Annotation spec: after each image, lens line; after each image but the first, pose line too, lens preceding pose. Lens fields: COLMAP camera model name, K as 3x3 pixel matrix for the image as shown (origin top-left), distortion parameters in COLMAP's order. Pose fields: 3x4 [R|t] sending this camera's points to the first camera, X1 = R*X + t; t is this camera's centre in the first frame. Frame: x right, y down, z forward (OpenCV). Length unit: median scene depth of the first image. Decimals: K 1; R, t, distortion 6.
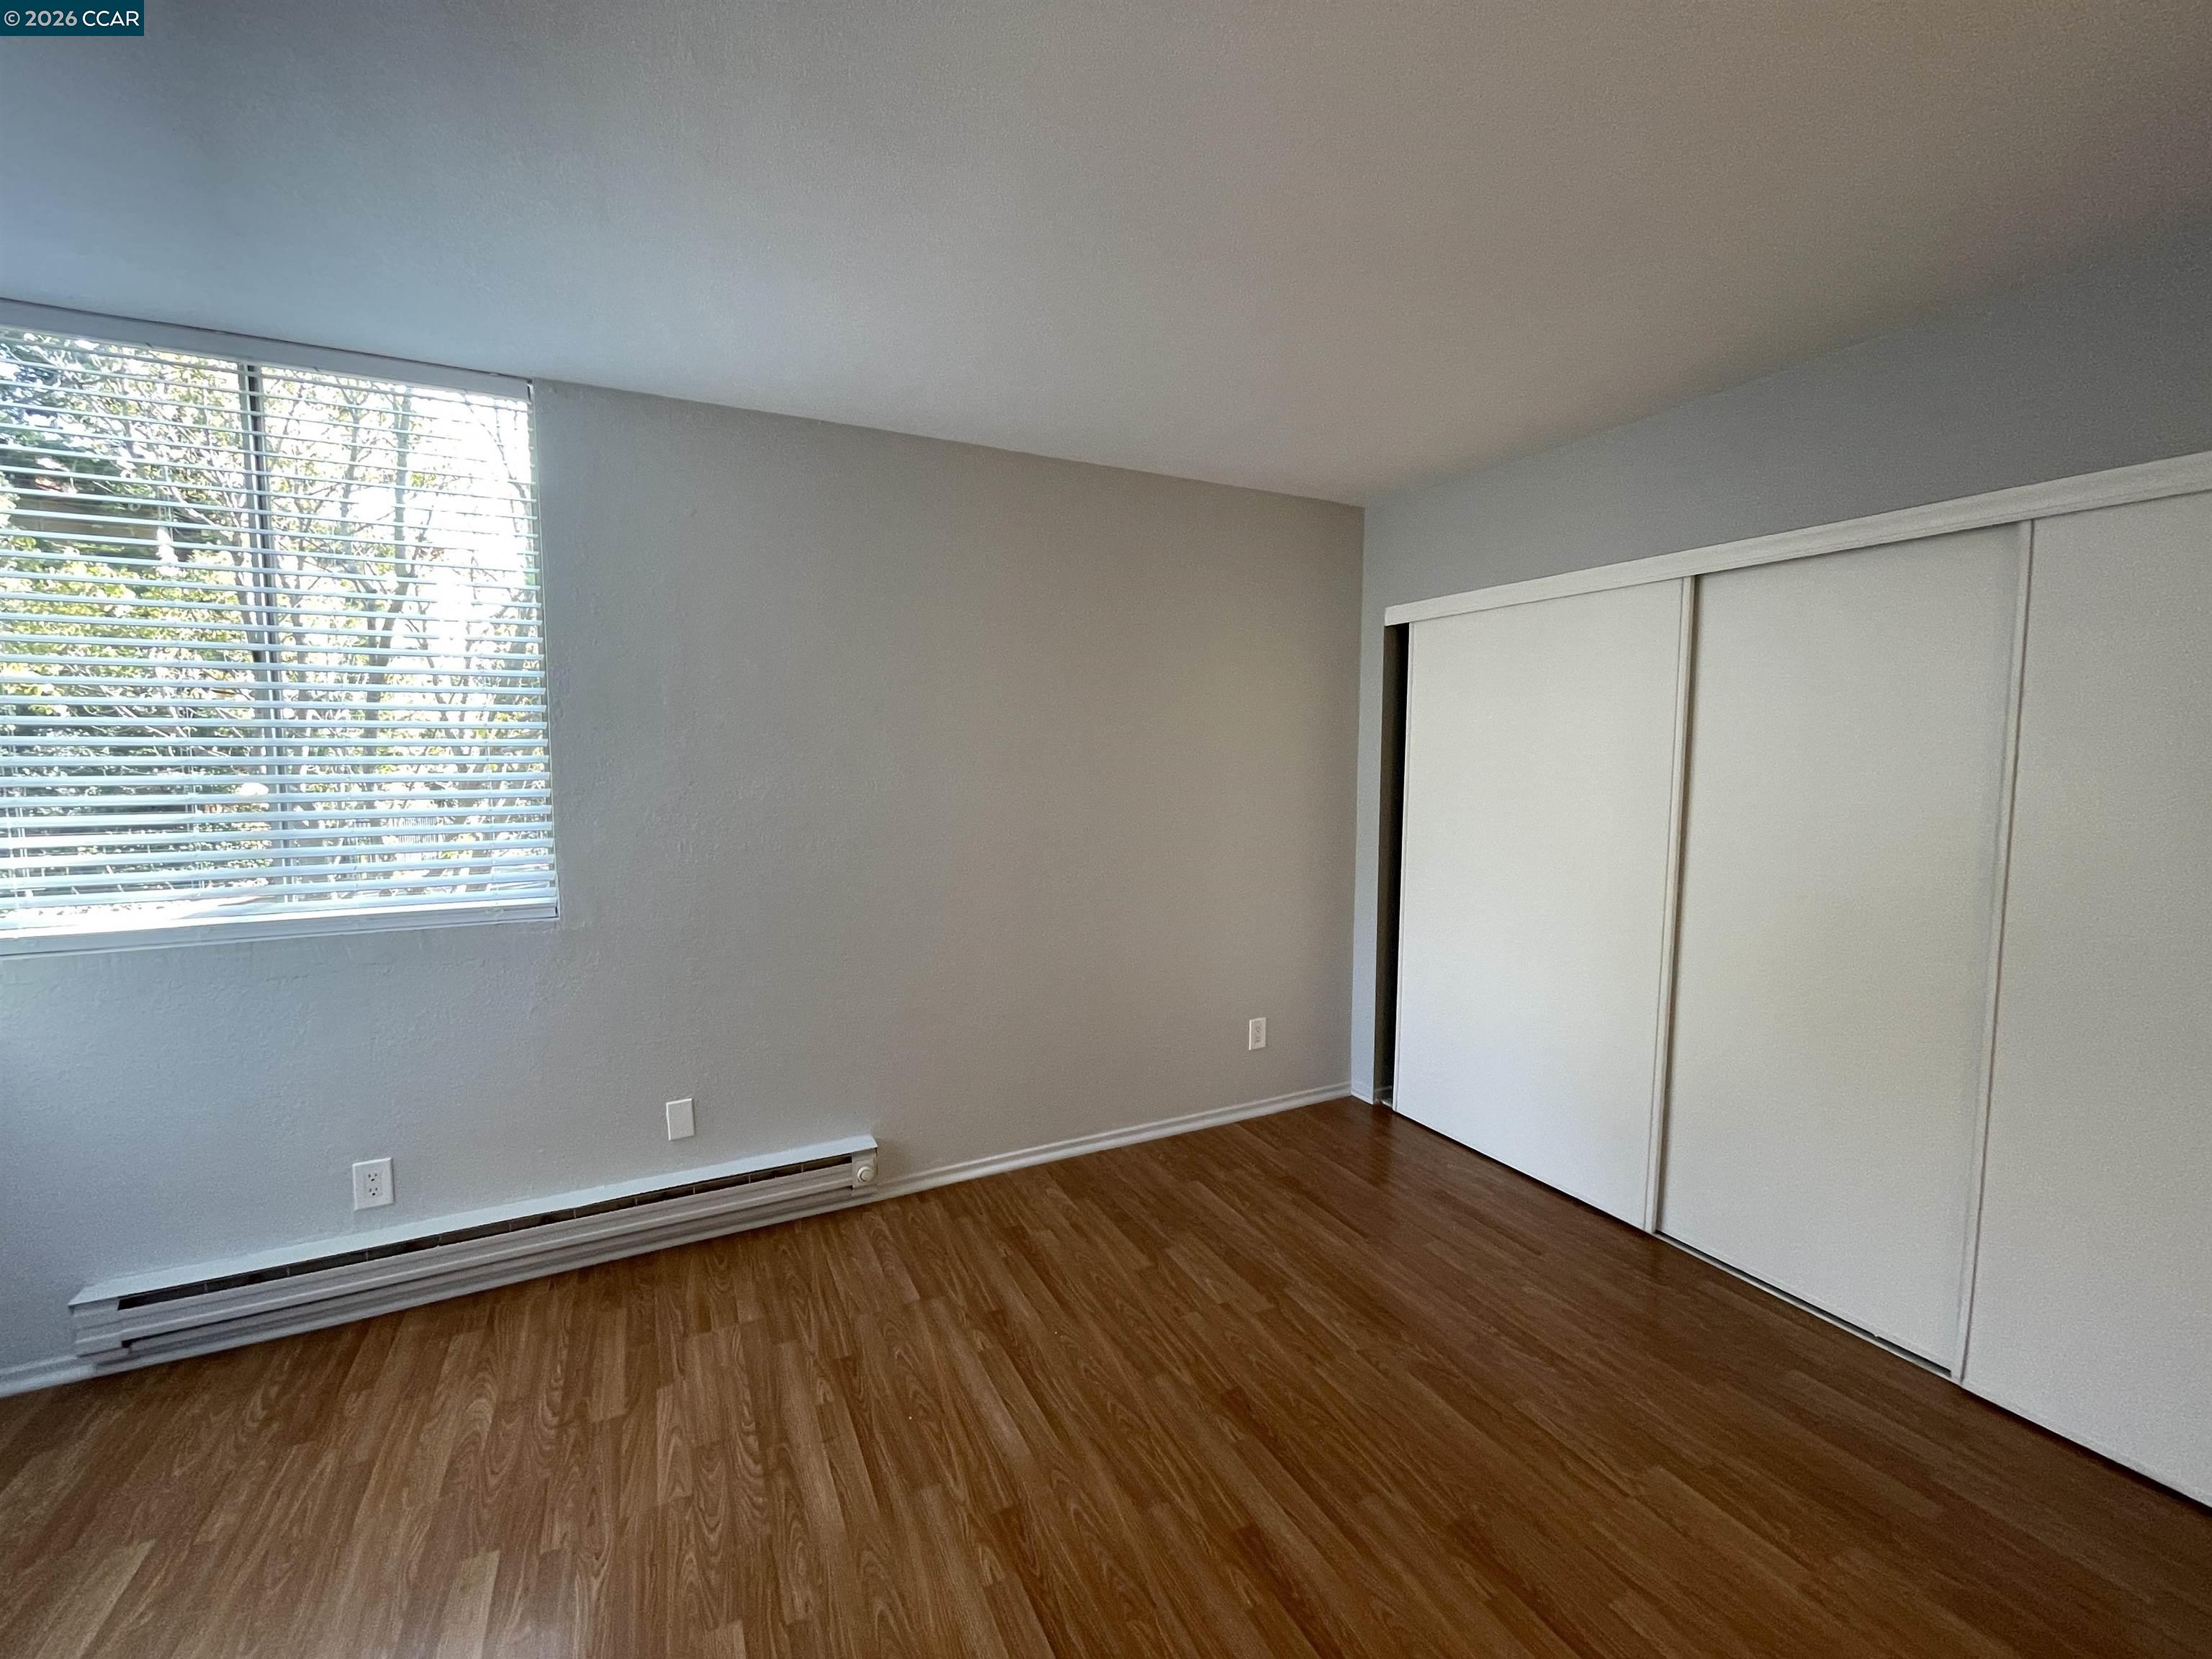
lens RADIAL K [[888.8, 0, 1100.1], [0, 888.8, 833.8], [0, 0, 1]] dist [-0.006459, -0.000542]
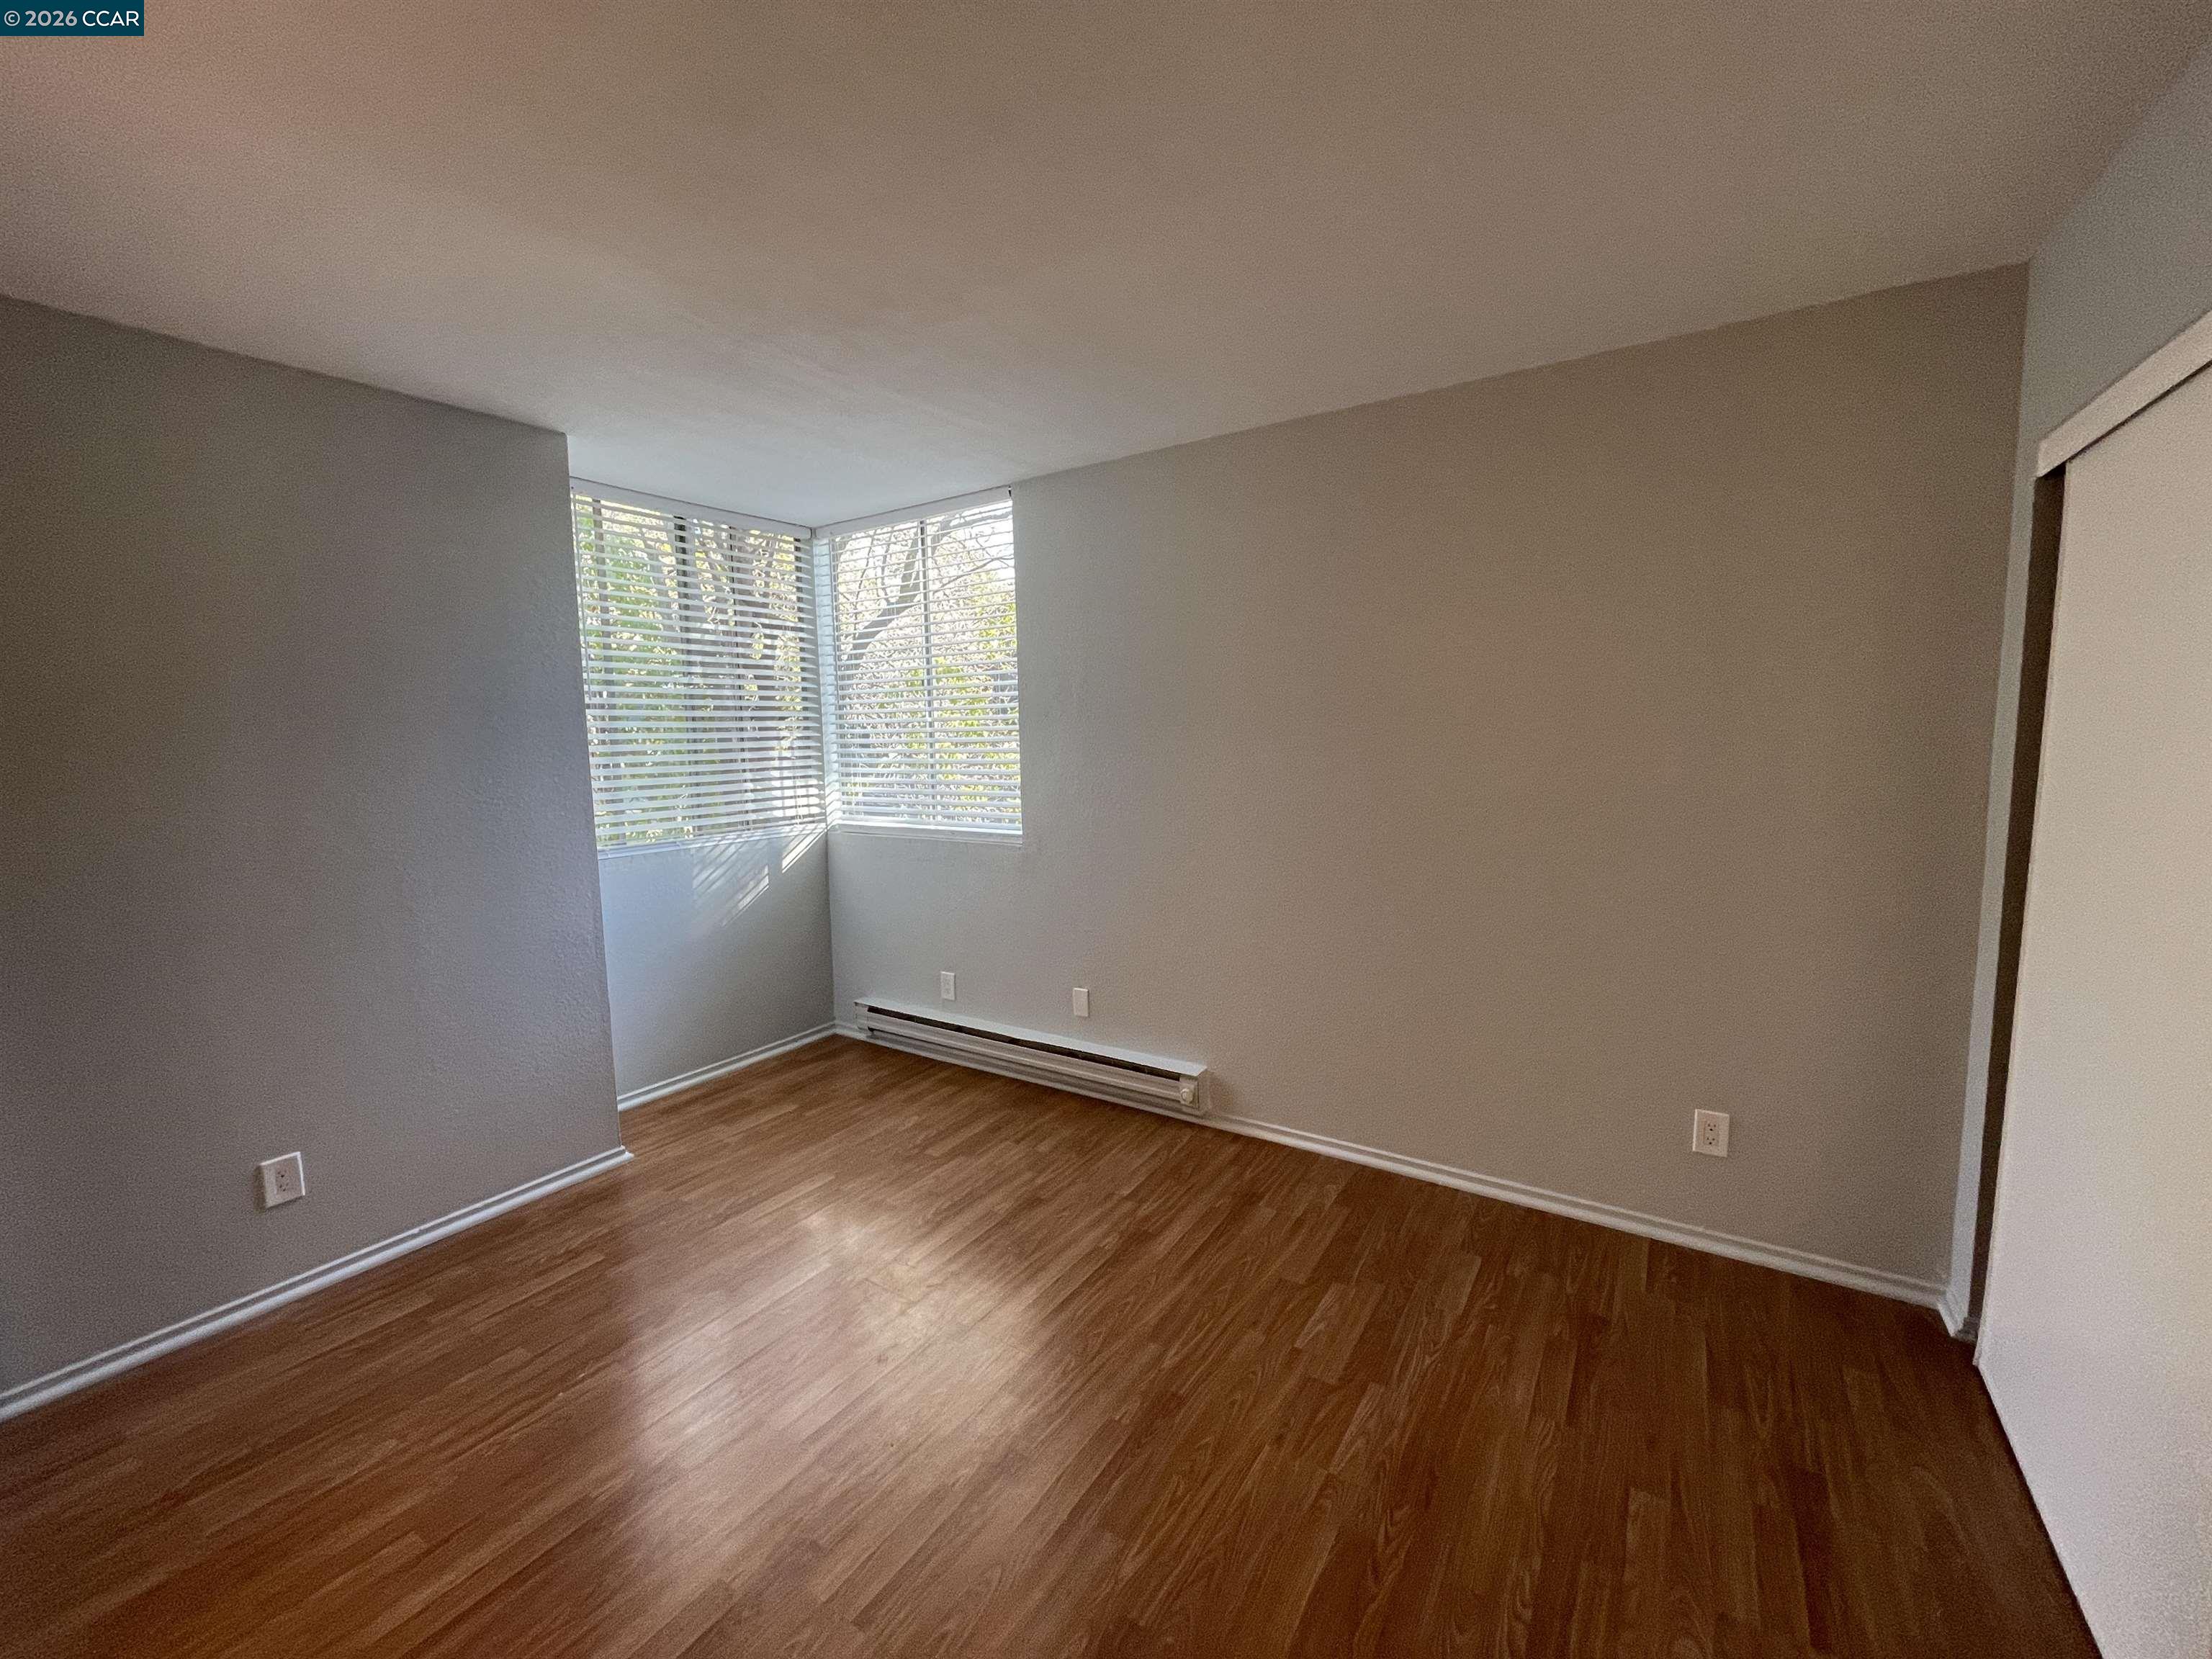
lens RADIAL K [[888.8, 0, 1089.1], [0, 888.8, 823.7], [0, 0, 1]] dist [-0.006459, -0.000542]
pose [[0.510337, 0.085831, -0.855681, 0.643750], [-0.069078, 0.995883, 0.058695, -0.022039], [0.857196, 0.029154, 0.514165, 0.309818]]
